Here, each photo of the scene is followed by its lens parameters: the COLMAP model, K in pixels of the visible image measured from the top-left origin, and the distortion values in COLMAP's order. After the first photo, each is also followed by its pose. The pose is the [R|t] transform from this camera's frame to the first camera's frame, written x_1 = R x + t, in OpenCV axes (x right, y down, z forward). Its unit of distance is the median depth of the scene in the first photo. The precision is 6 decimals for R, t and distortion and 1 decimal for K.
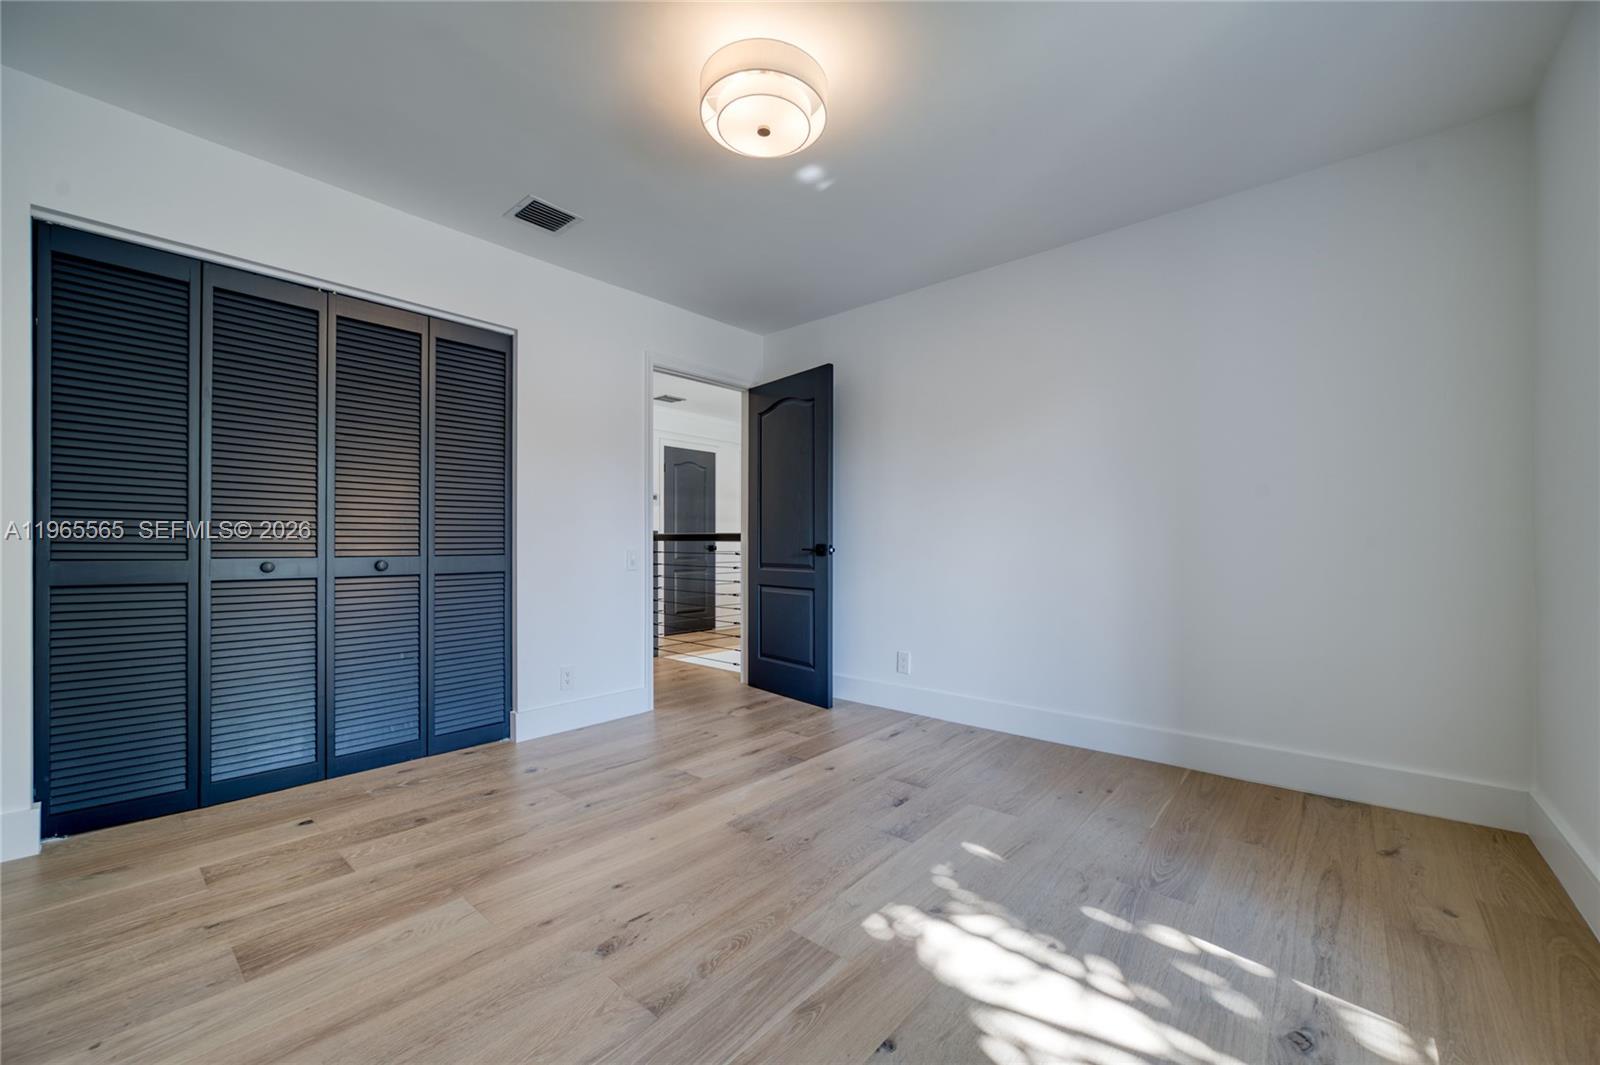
lens RADIAL K [[631.1, 0, 801.5], [0, 631.1, 533.1], [0, 0, 1]] dist [-0.002357, 0.000071]
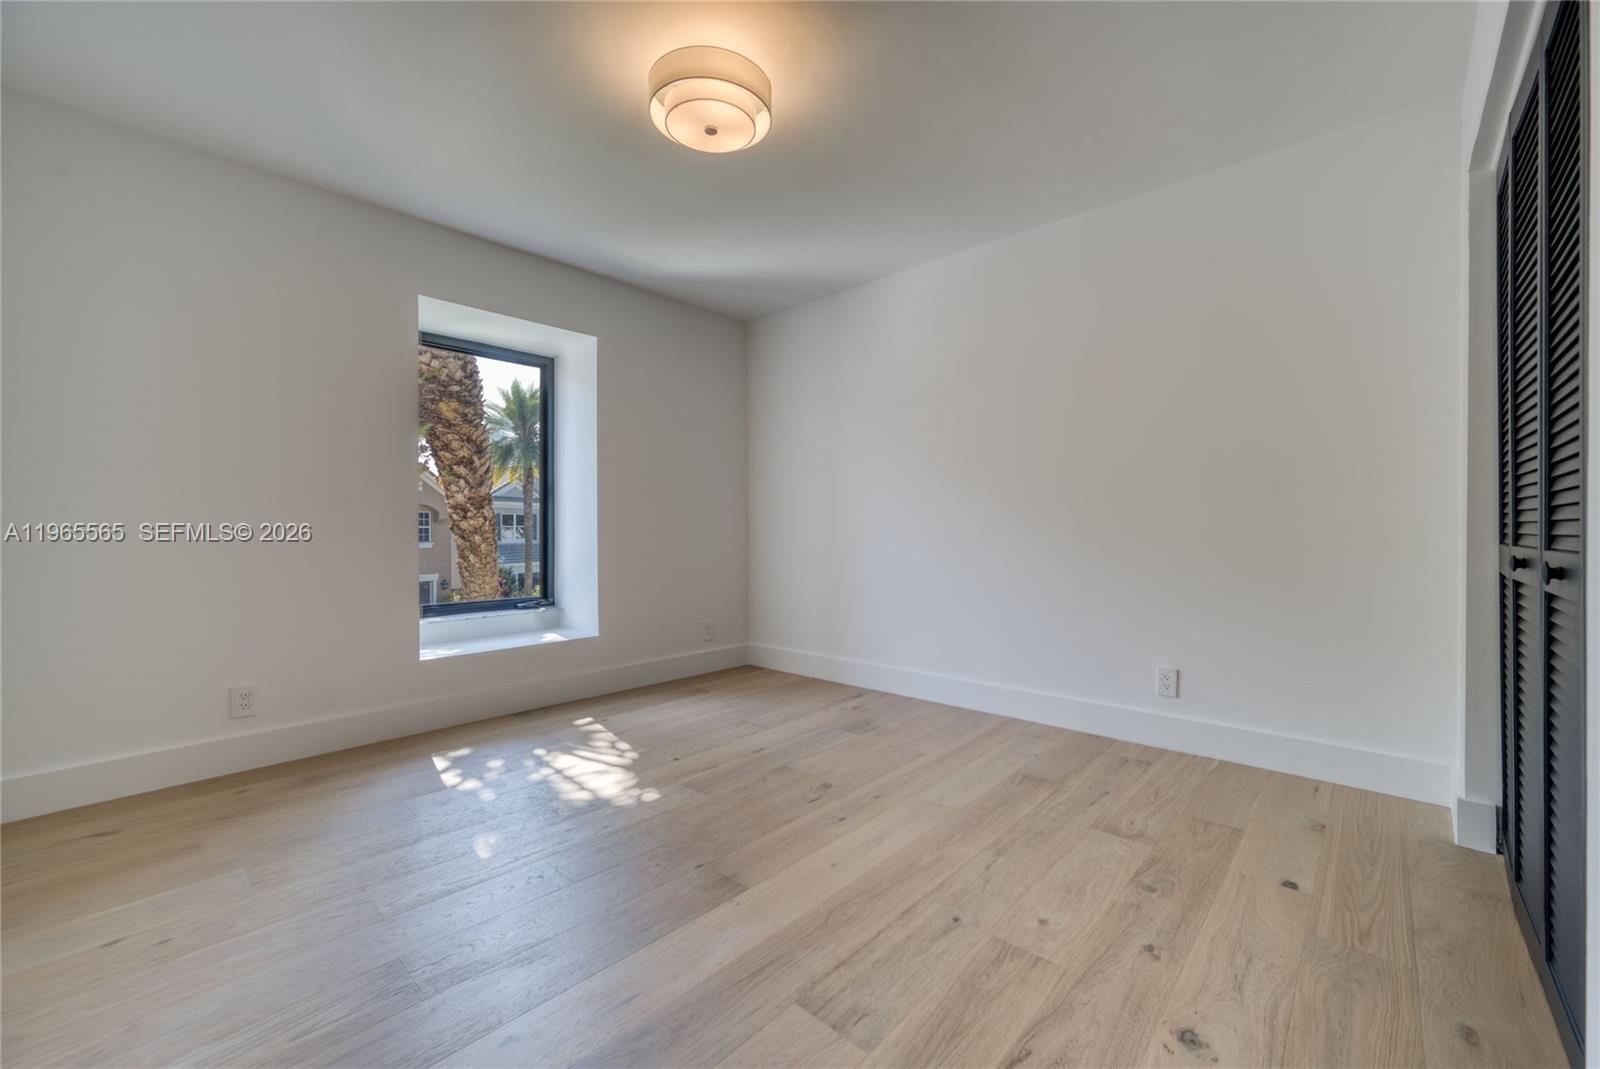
lens RADIAL K [[631.1, 0, 801.5], [0, 631.1, 535.1], [0, 0, 1]] dist [-0.002357, 0.000071]
pose [[-0.999152, 0.011417, 0.039570, -0.285610], [0.010967, 0.999873, -0.011587, 0.041669], [-0.039698, -0.011143, -0.999150, 2.335540]]
